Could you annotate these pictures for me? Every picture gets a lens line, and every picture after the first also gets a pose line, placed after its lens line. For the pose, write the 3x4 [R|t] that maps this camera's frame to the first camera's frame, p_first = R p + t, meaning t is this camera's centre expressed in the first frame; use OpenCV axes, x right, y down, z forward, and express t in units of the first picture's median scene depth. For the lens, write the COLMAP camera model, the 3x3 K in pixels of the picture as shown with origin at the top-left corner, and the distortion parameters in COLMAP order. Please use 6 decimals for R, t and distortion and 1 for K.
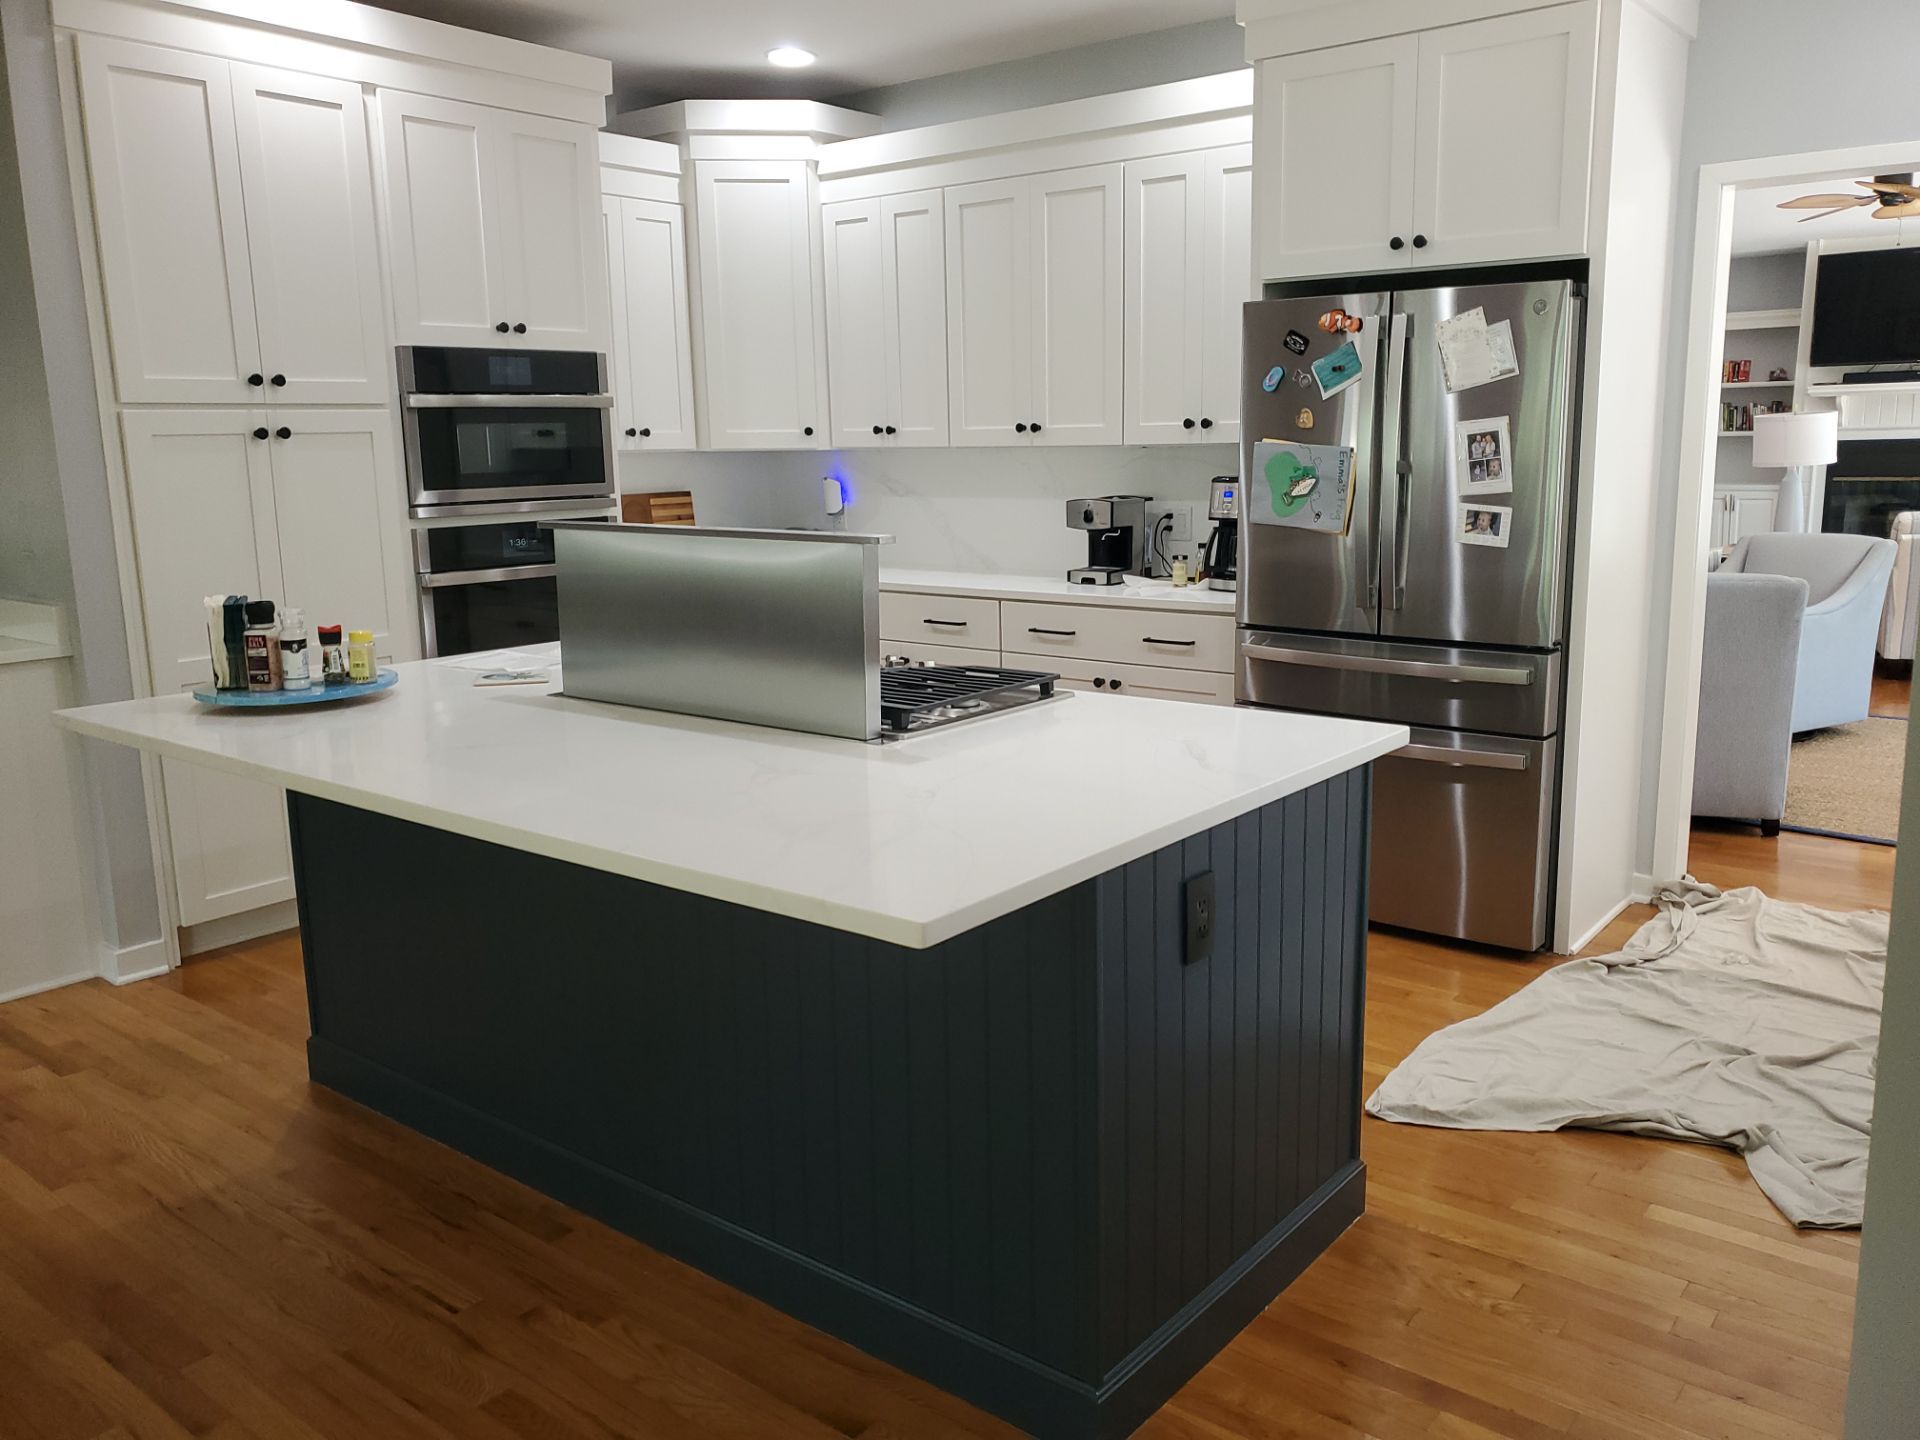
lens RADIAL K [[1500.8, 0, 987.5], [0, 1500.8, 717.3], [0, 0, 1]] dist [-0.000525, -0.001533]
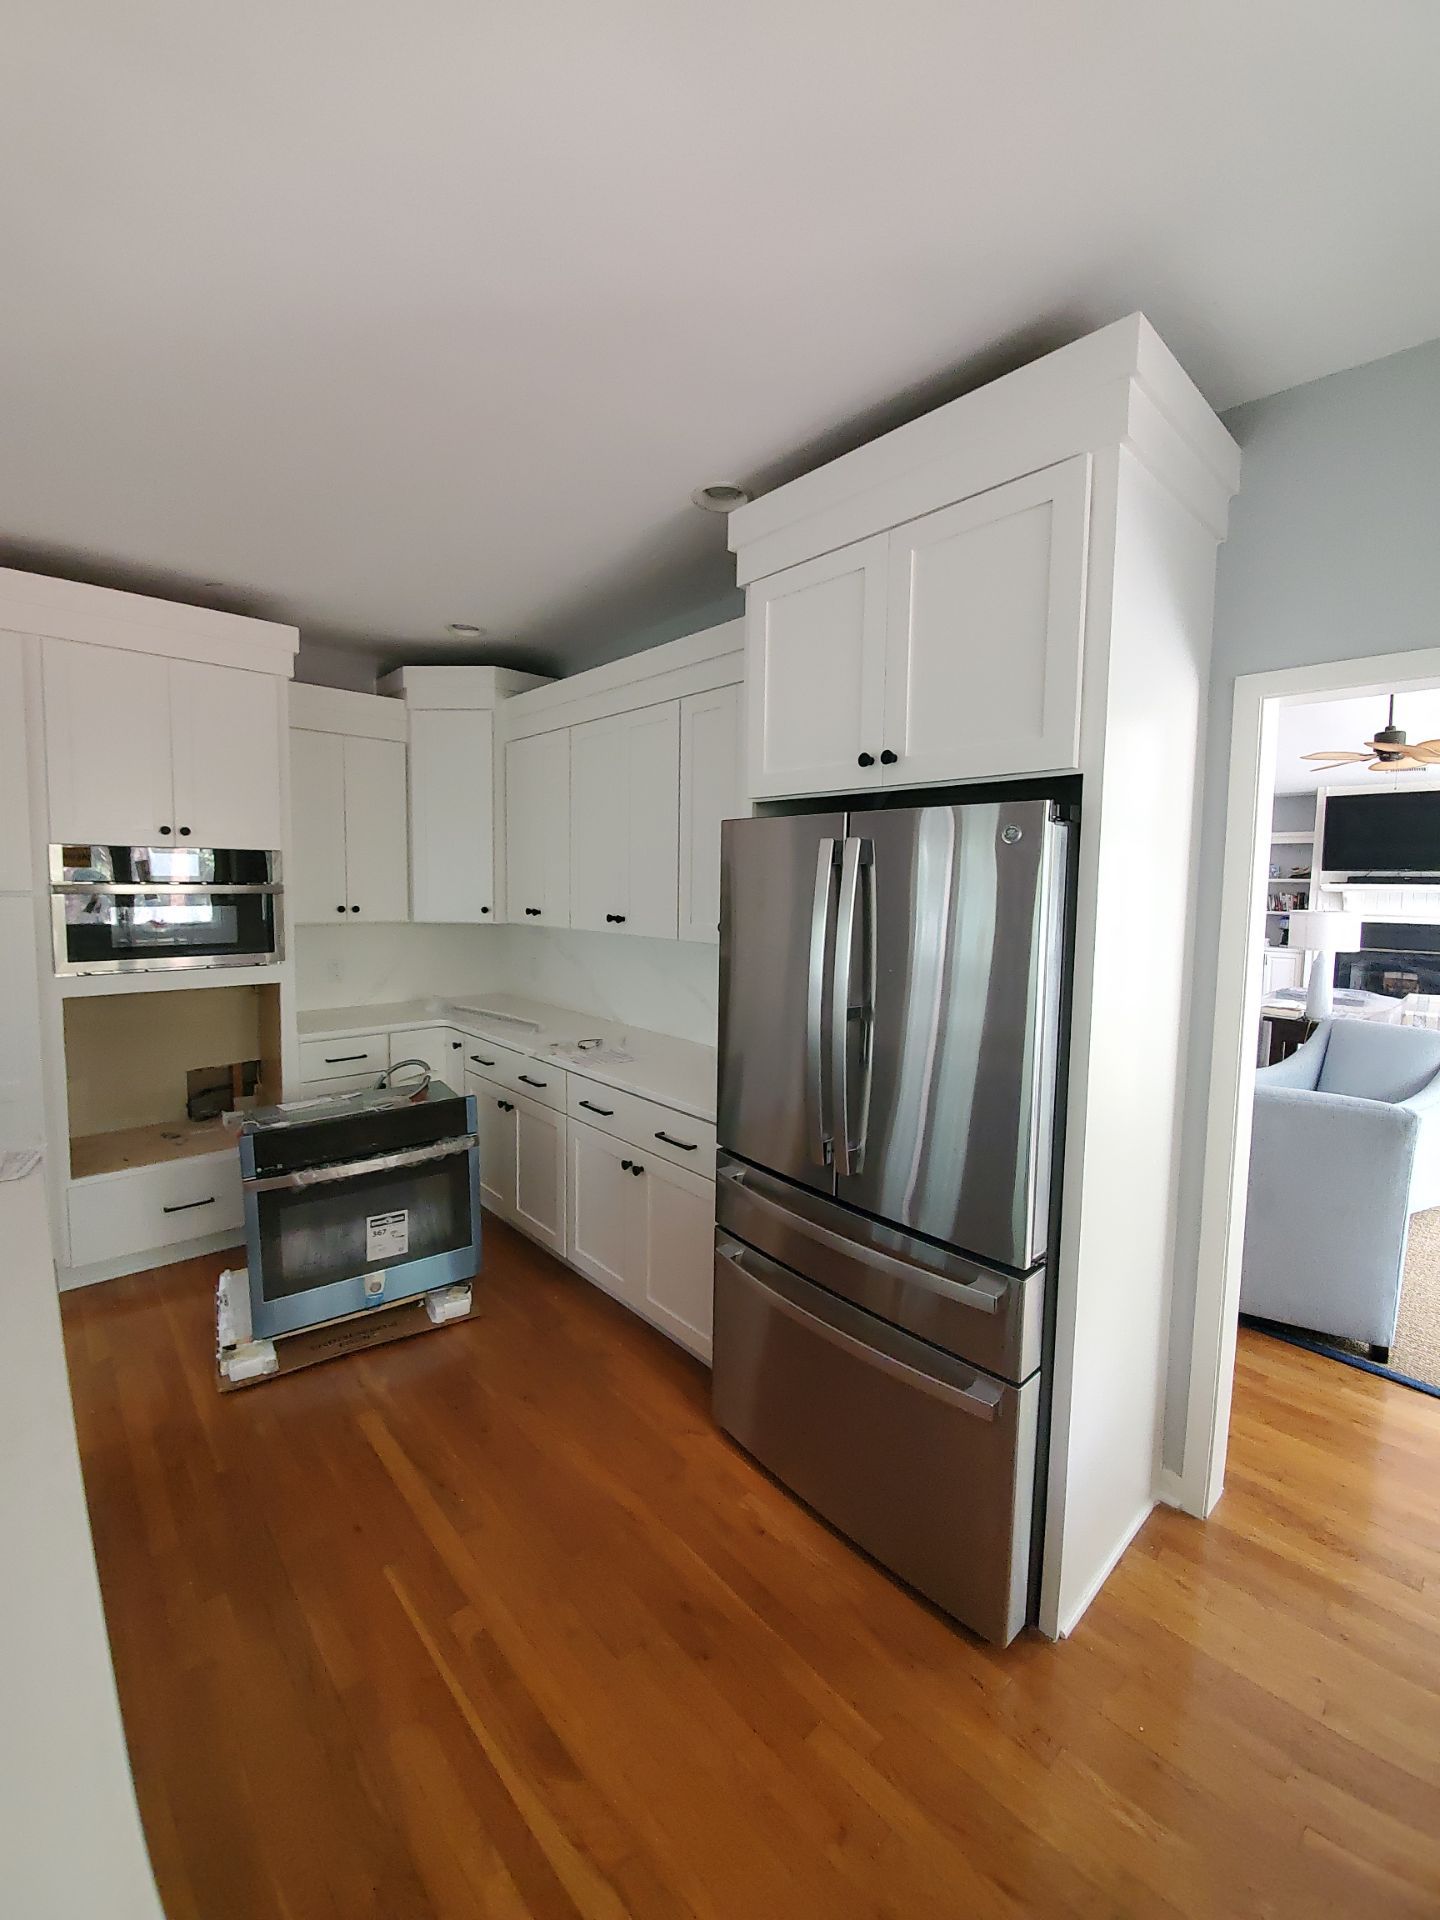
lens RADIAL K [[770.0, 0, 696.1], [0, 770.0, 932.8], [0, 0, 1]] dist [-0.018854, -0.000053]
pose [[0.982836, 0.042411, -0.179541, 0.218402], [-0.063510, 0.991511, -0.113452, -0.129674], [0.173205, 0.122908, 0.977187, 0.458498]]
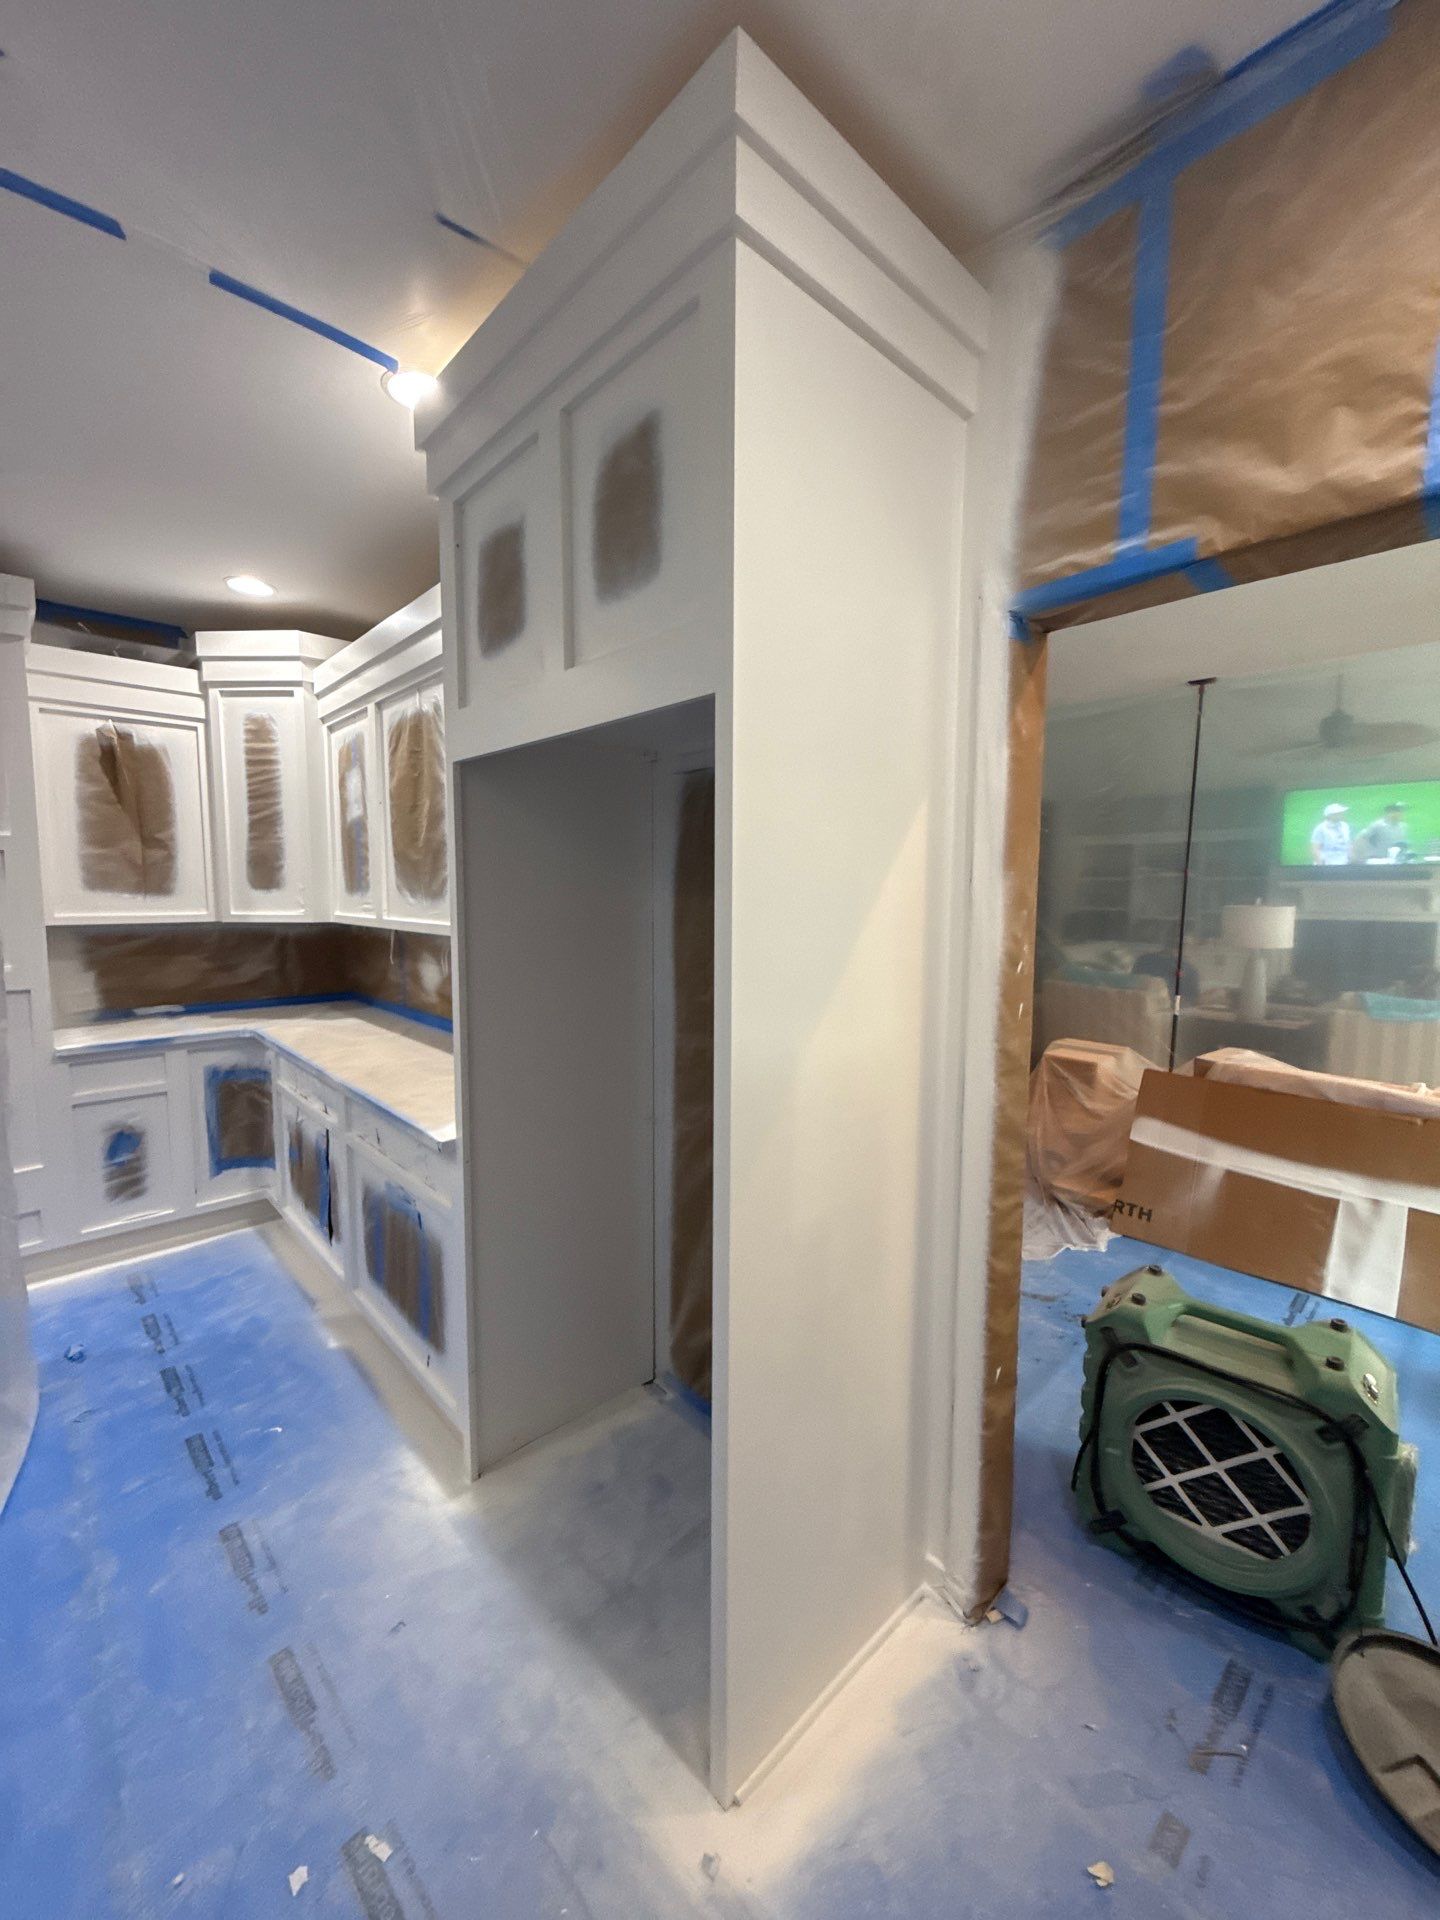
lens RADIAL K [[770.0, 0, 696.1], [0, 770.0, 932.8], [0, 0, 1]] dist [-0.018854, -0.000053]
pose [[0.985374, 0.032620, -0.167256, 0.349524], [-0.052364, 0.991980, -0.115035, -0.139322], [0.162162, 0.122111, 0.979179, 0.562598]]
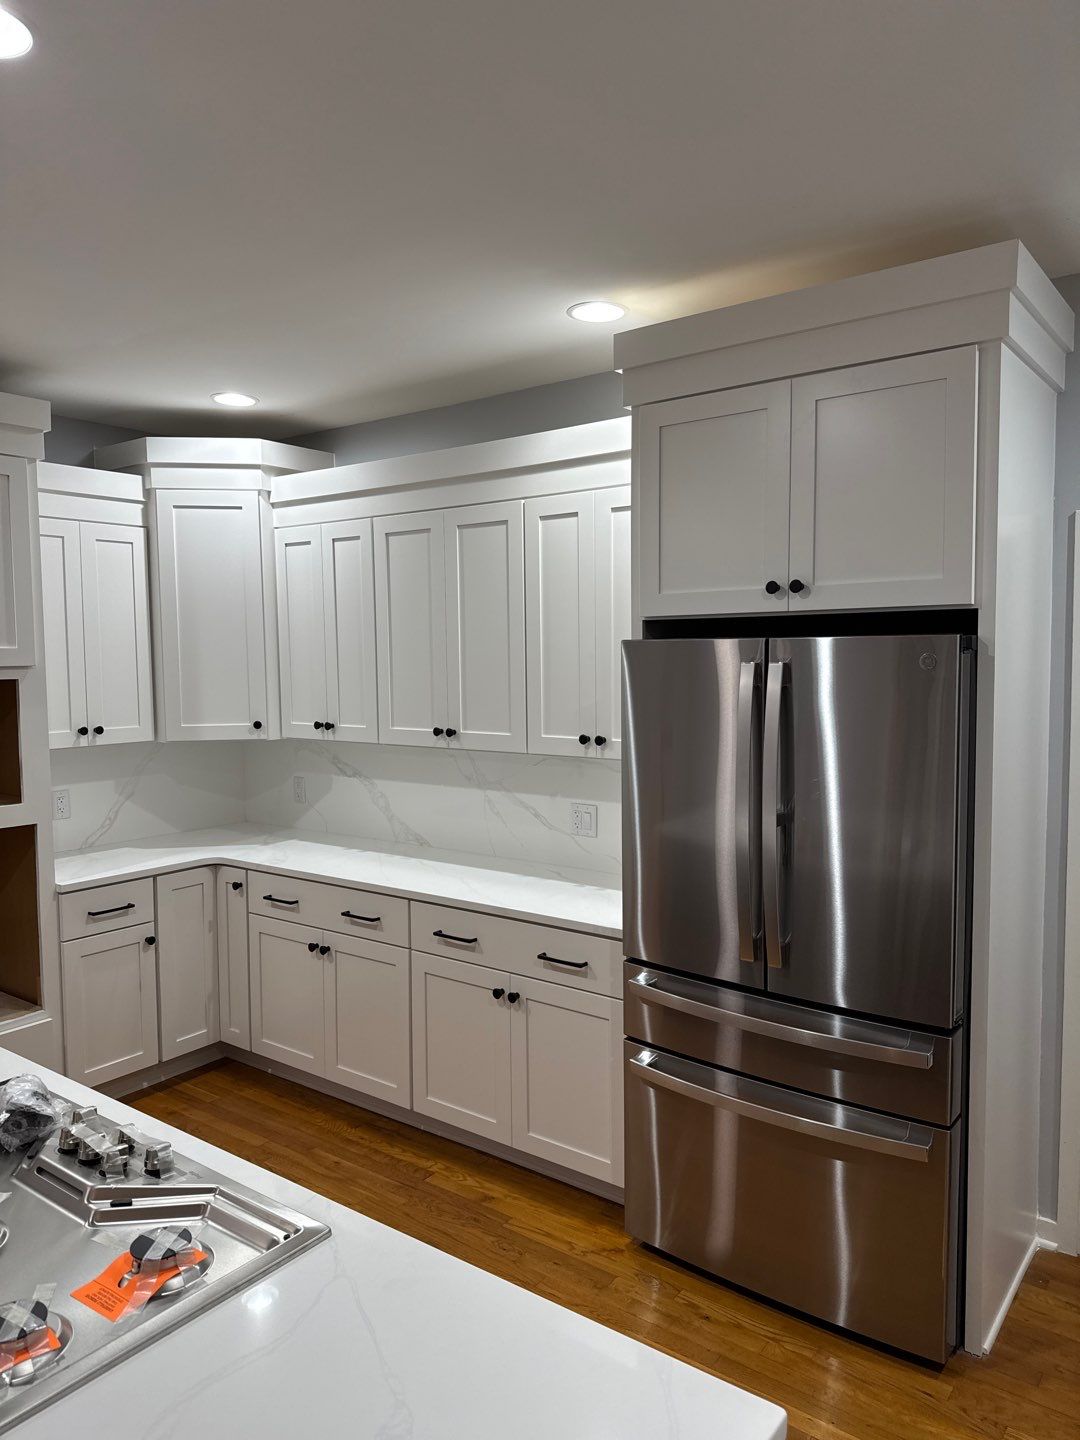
lens RADIAL K [[1018.4, 0, 540.0], [0, 1018.4, 720.0], [0, 0, 1]] dist [0.167438, -0.322910]
pose [[0.999872, 0.003506, 0.015597, 0.092394], [-0.001560, 0.992395, -0.123083, -0.122213], [-0.015910, 0.123043, 0.992274, 0.288290]]
